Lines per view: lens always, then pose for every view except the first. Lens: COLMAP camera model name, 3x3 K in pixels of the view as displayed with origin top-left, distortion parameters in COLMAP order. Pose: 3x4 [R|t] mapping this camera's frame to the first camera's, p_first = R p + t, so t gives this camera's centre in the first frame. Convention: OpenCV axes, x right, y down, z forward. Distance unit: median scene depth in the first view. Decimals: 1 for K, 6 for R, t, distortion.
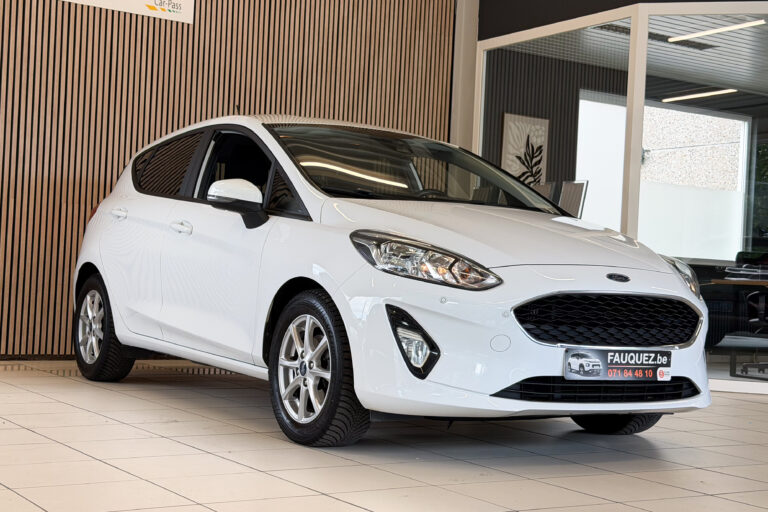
lens RADIAL K [[1149.5, 0, 384.0], [0, 1149.5, 256.0], [0, 0, 1]] dist [0.320402, 0.002742]
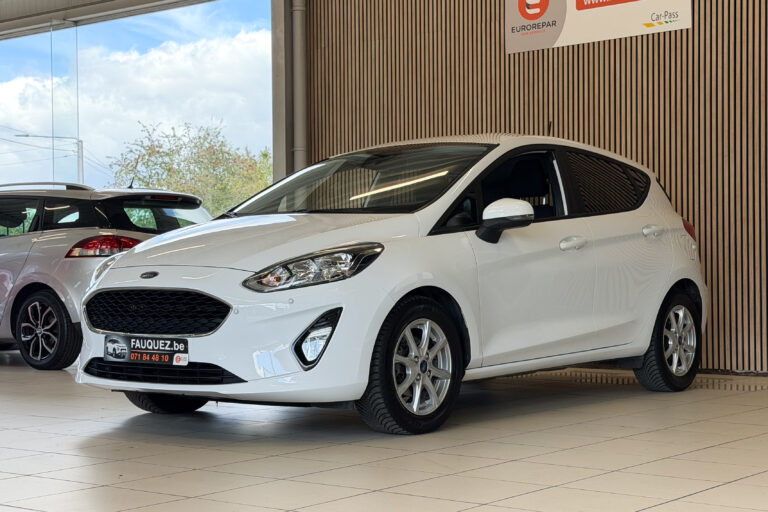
lens RADIAL K [[1278.2, 0, 384.0], [0, 1278.2, 256.0], [0, 0, 1]] dist [0.024750, 0.041026]
pose [[0.330245, -0.061507, -0.941889, 1.461642], [0.036181, 0.997966, -0.052484, 0.074651], [0.943201, -0.016746, 0.331799, 0.795482]]
